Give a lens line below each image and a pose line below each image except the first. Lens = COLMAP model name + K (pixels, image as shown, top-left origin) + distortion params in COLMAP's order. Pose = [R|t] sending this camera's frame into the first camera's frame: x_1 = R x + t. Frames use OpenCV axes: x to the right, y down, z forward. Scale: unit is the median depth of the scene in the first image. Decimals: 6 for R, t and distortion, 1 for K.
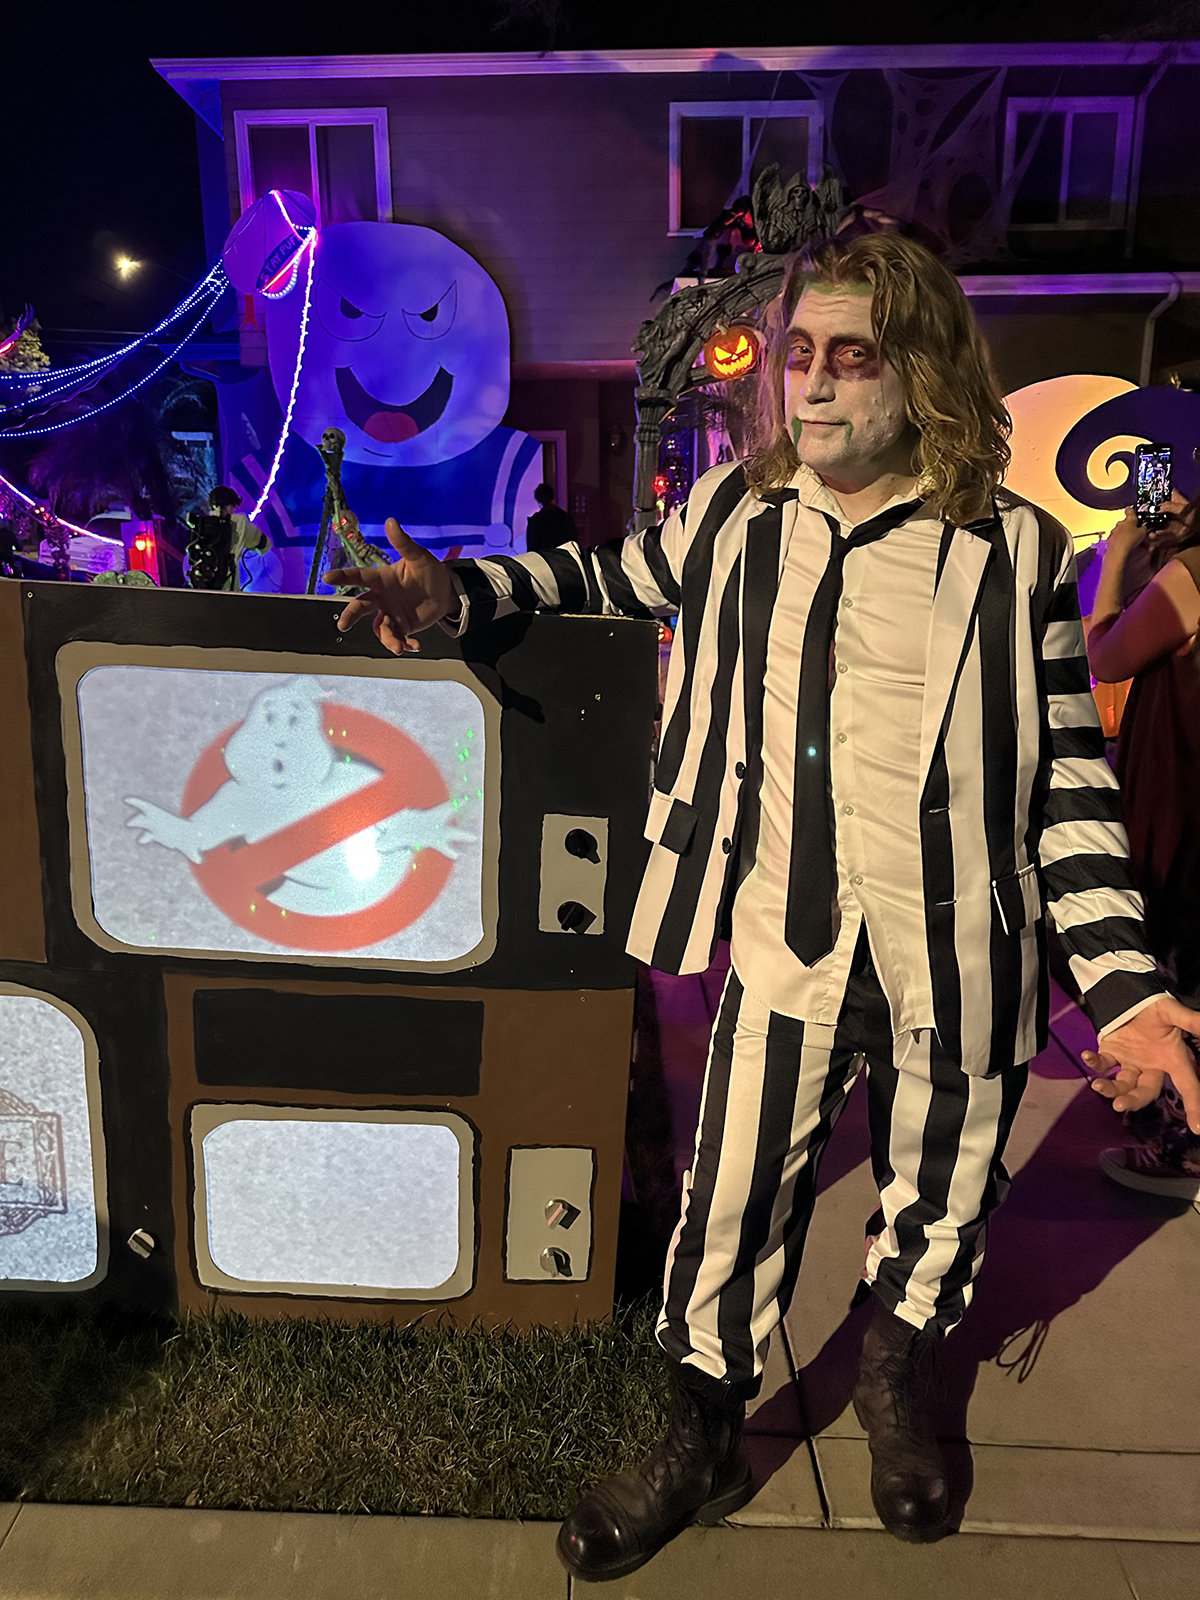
lens RADIAL K [[1246.2, 0, 512.5], [0, 1246.2, 826.6], [0, 0, 1]] dist [0.001623, 0.000385]
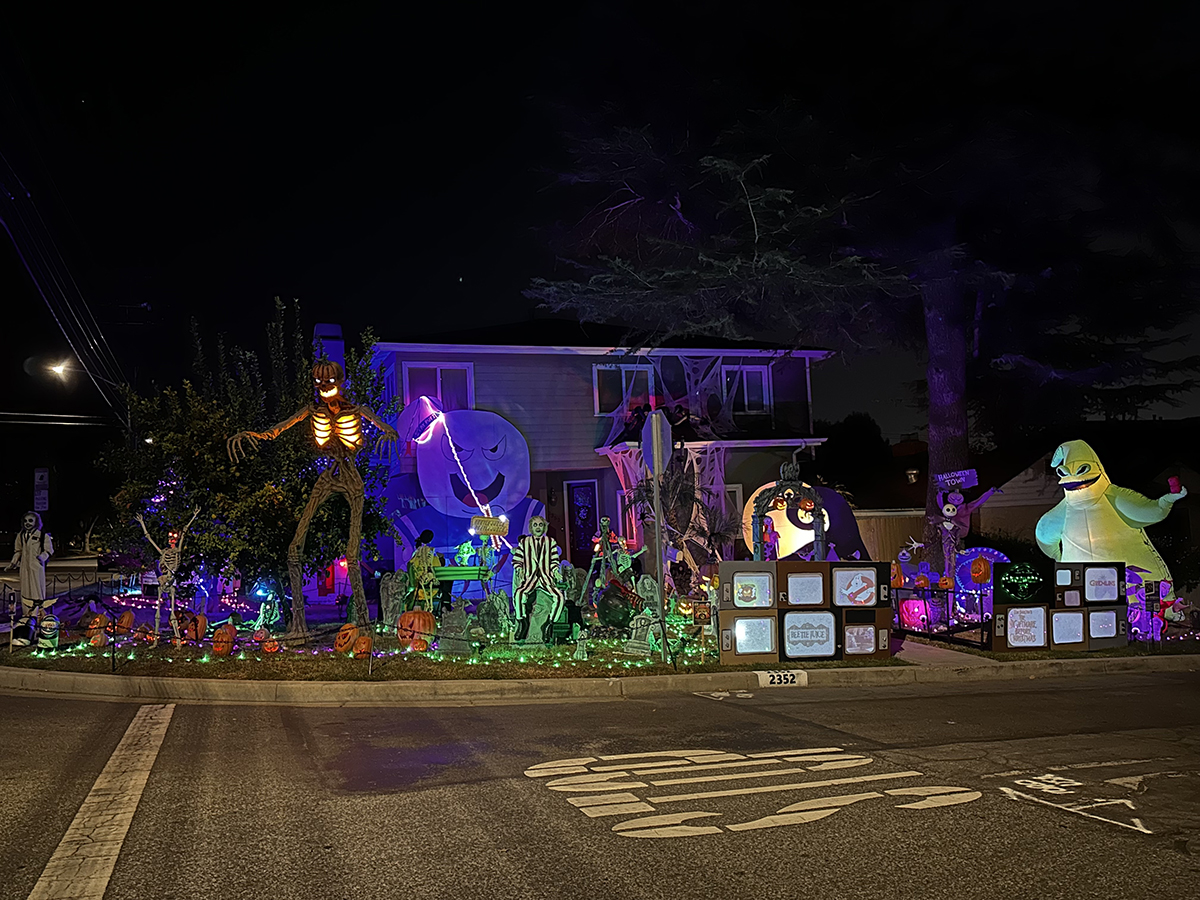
lens RADIAL K [[984.1, 0, 600.0], [0, 984.1, 450.0], [0, 0, 1]] dist [0.007714, 0.006116]
pose [[0.931881, -0.007778, 0.362681, -0.542377], [0.120888, 0.949283, -0.290255, 0.108182], [-0.342029, 0.314327, 0.885559, -0.592769]]
